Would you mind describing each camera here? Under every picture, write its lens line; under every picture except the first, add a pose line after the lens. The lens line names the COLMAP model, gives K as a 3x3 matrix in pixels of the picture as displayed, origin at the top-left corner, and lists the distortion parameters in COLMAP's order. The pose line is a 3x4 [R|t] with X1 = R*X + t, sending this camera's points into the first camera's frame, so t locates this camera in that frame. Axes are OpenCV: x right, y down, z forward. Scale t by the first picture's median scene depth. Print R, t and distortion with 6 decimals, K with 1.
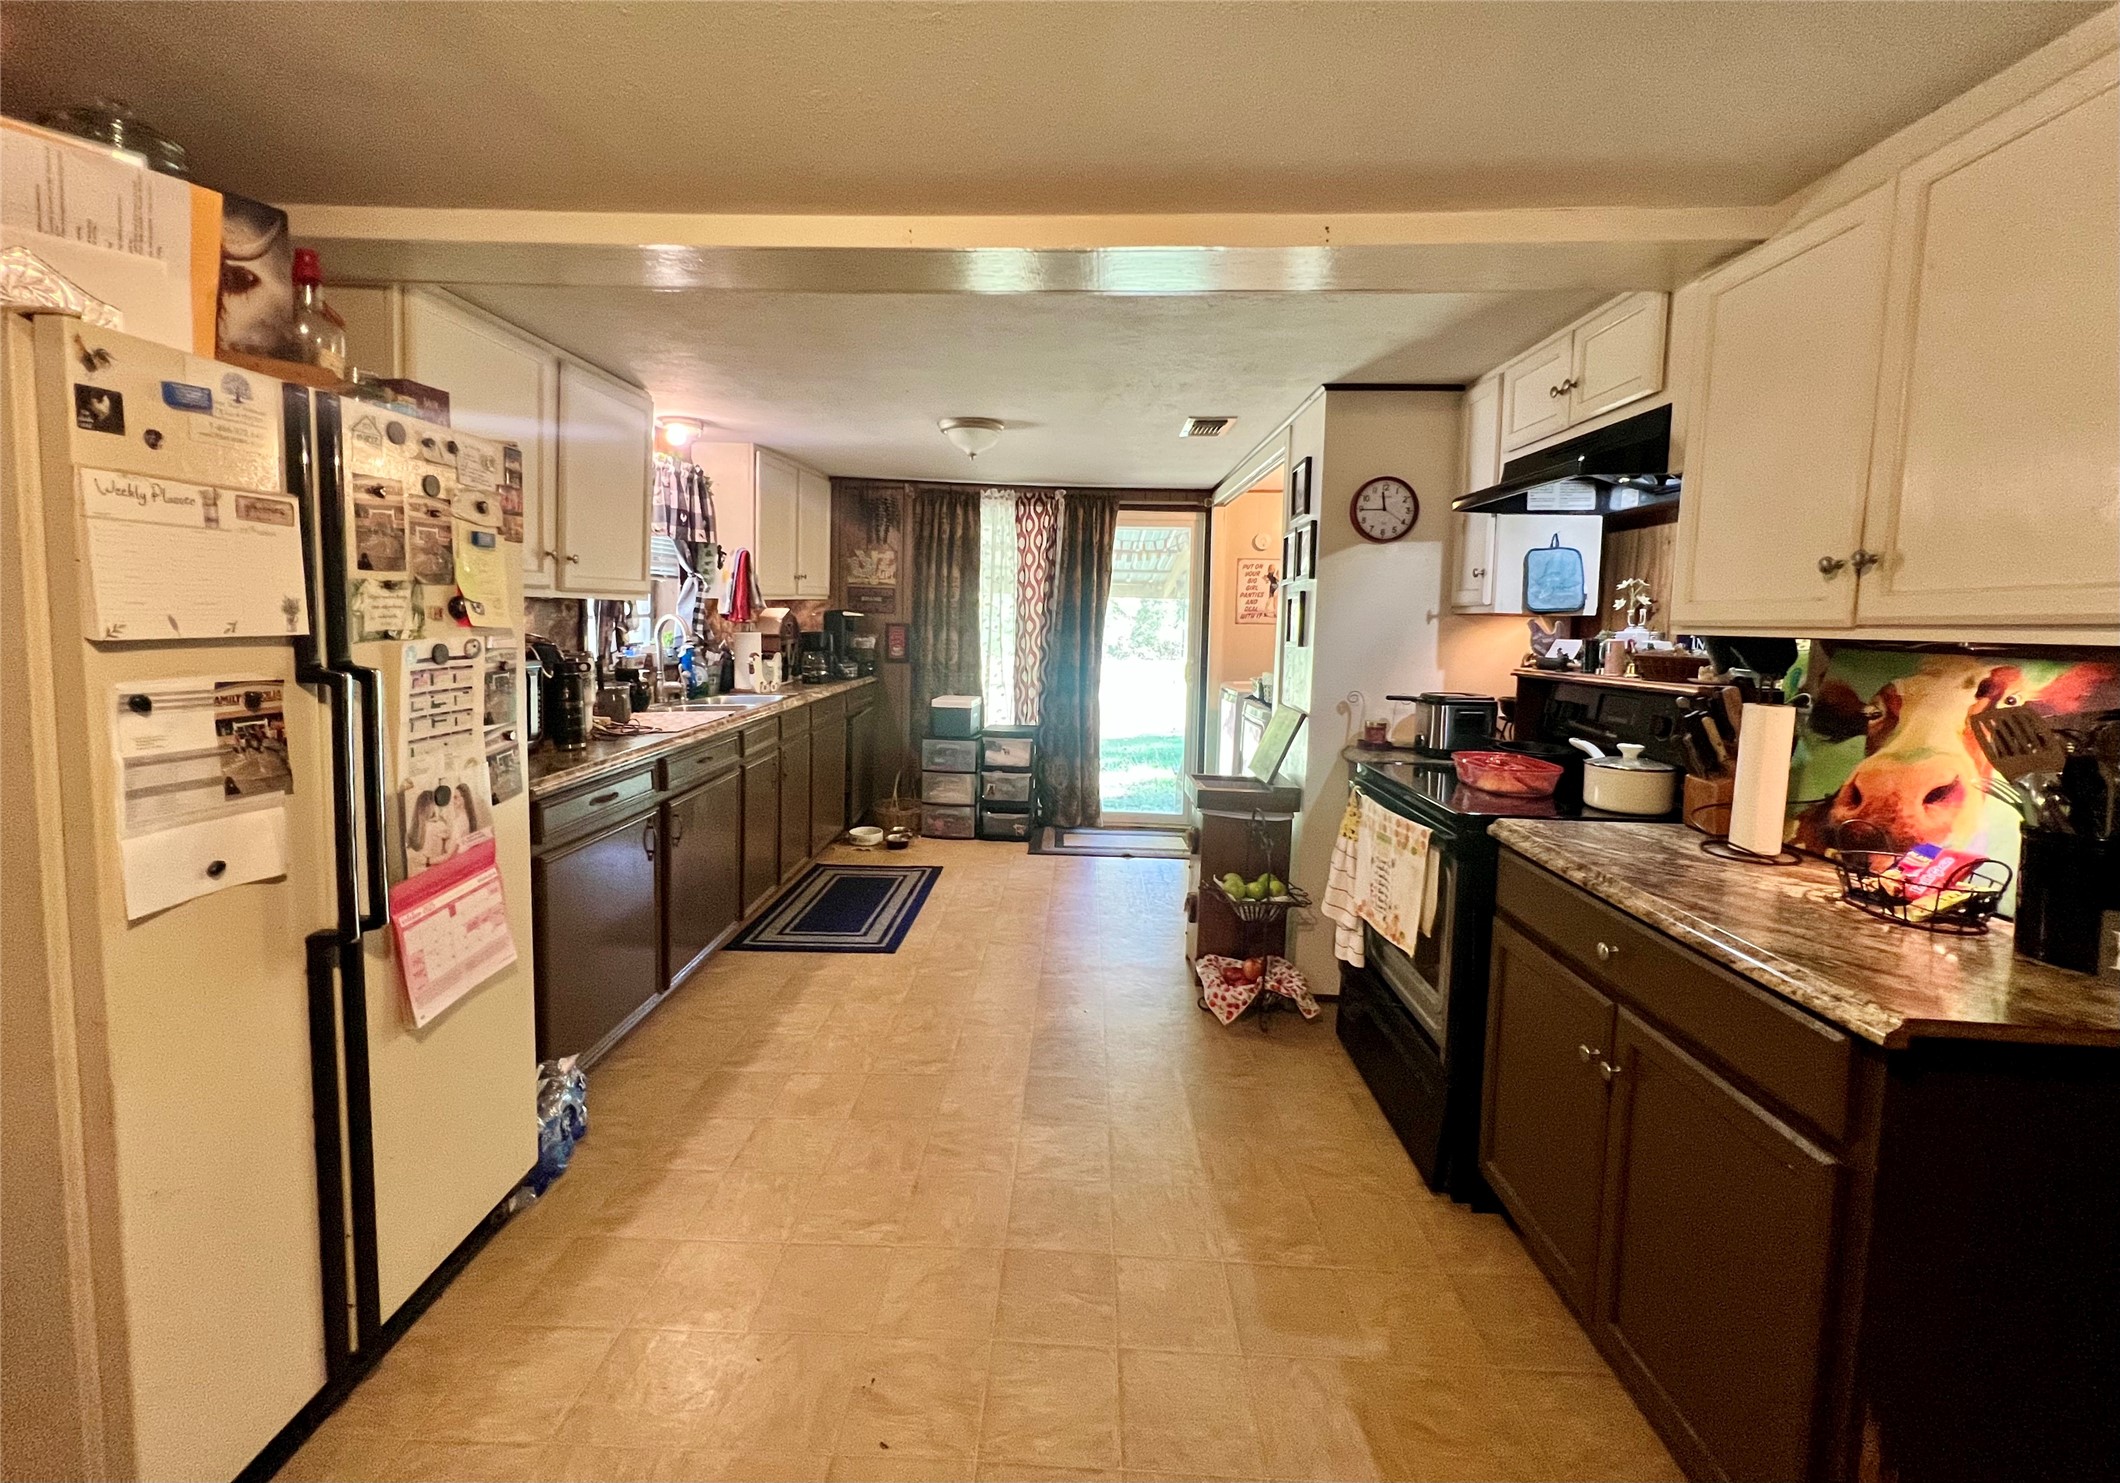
lens RADIAL K [[866.9, 0, 1050.1], [0, 866.9, 683.1], [0, 0, 1]] dist [-0.000539, 0.000010]
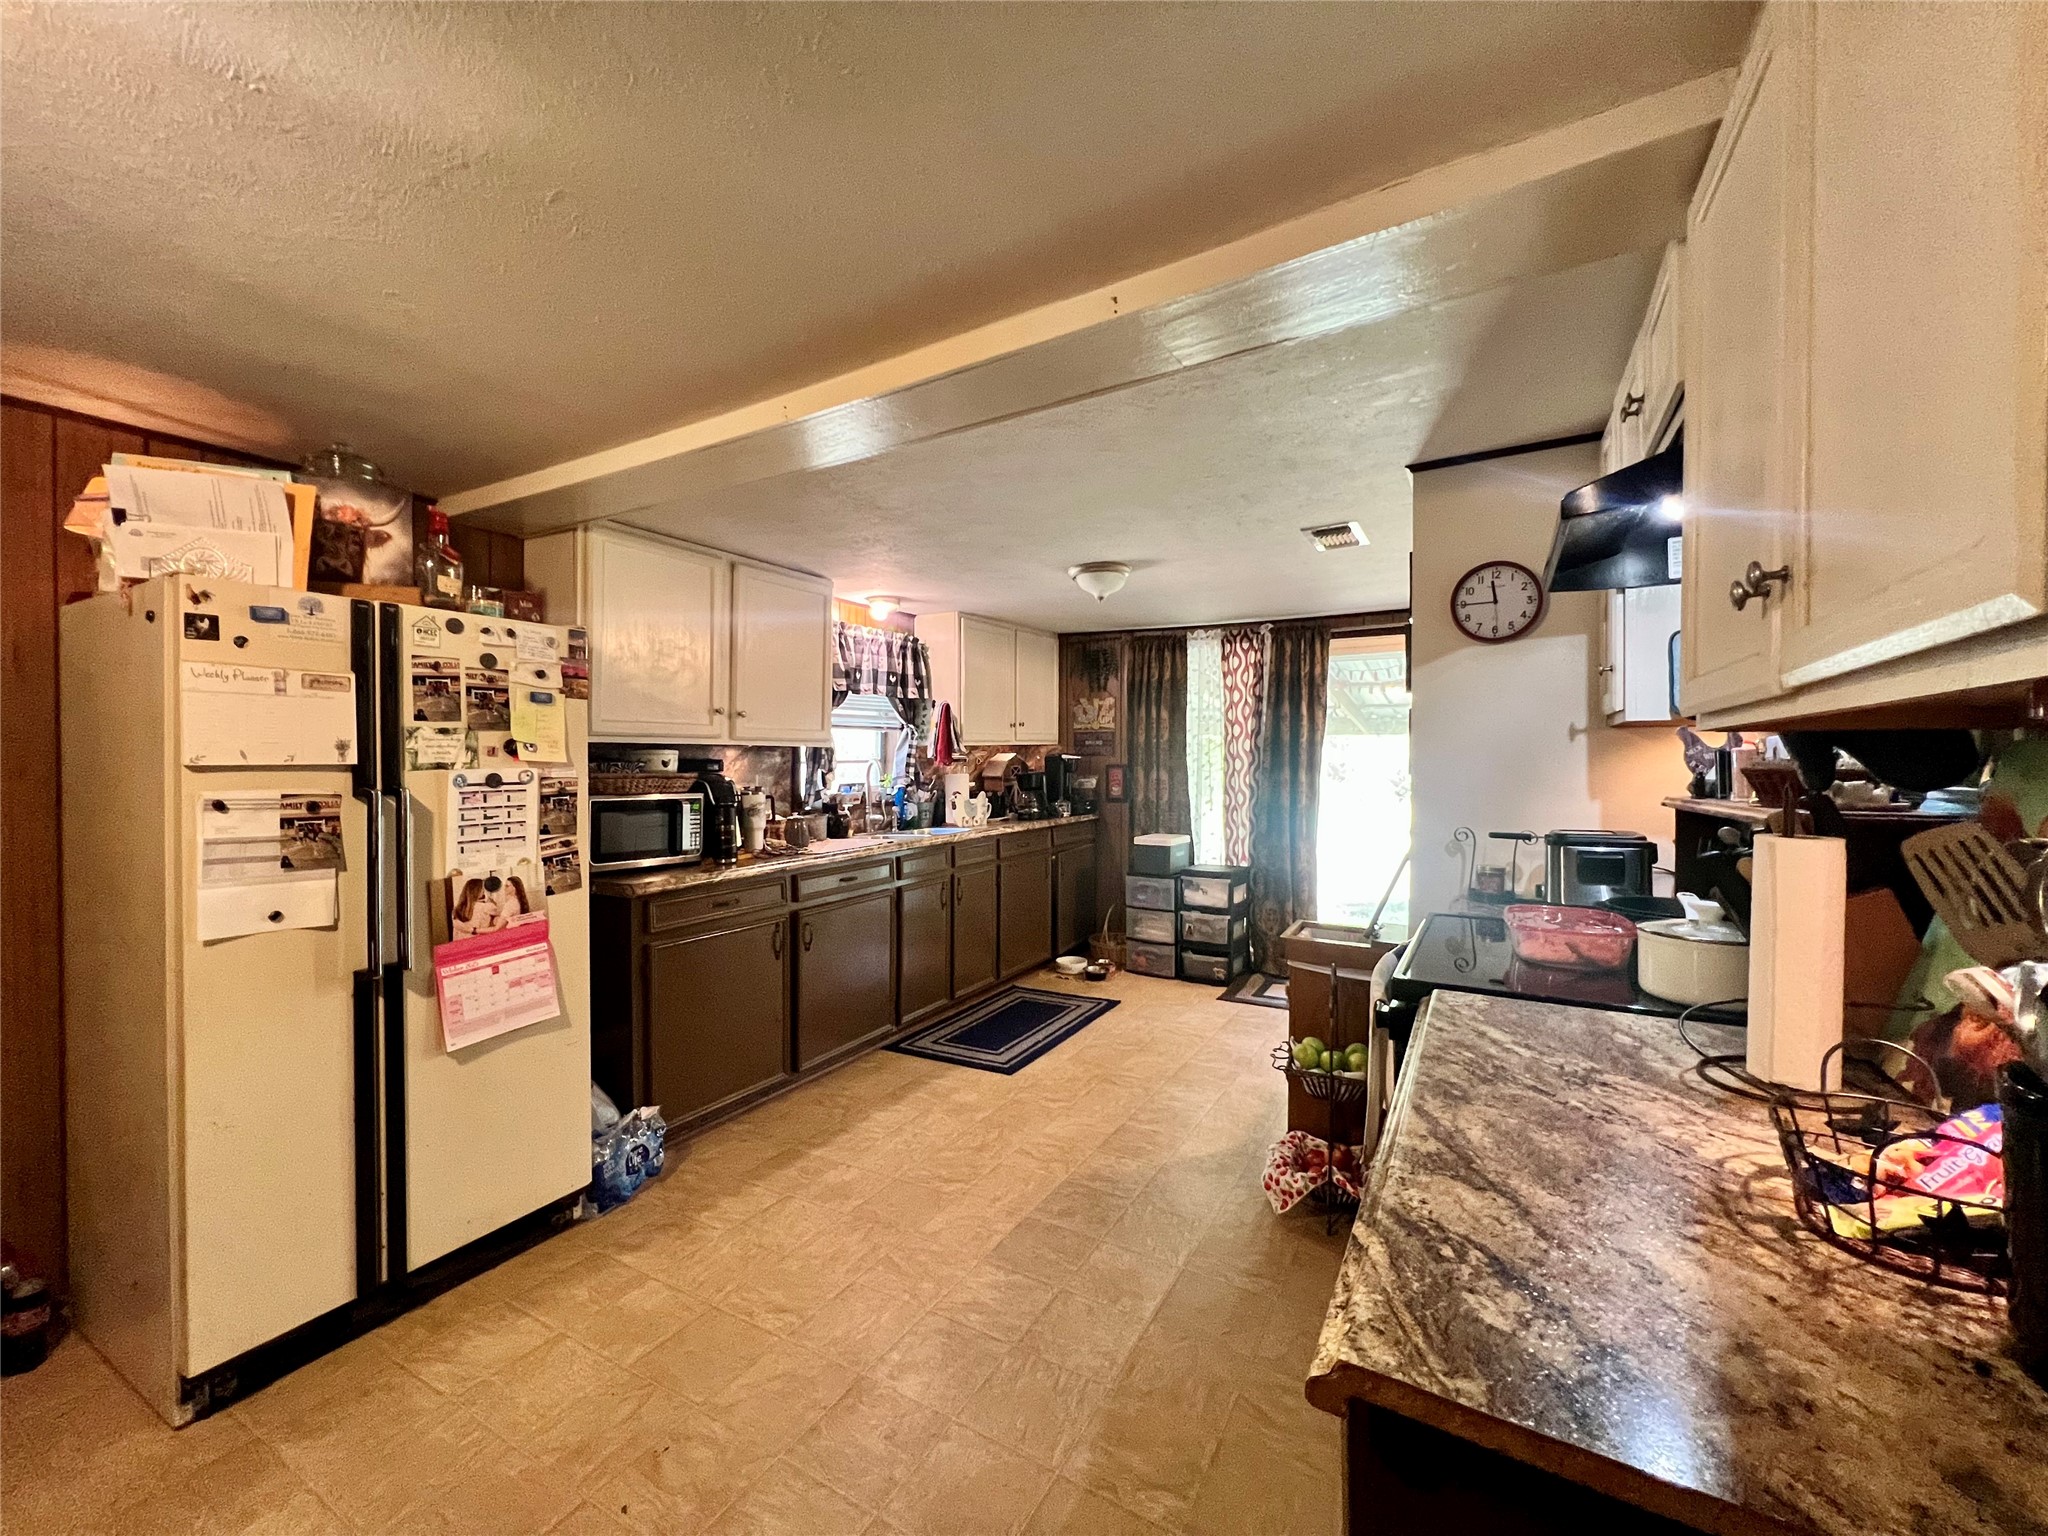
lens RADIAL K [[814.9, 0, 1021.5], [0, 814.9, 766.7], [0, 0, 1]] dist [-0.000484, 0.000169]
pose [[0.881035, -0.022063, -0.472536, 0.357362], [-0.014506, 0.997182, -0.073605, 0.015342], [0.472828, 0.071703, 0.878233, 0.137587]]
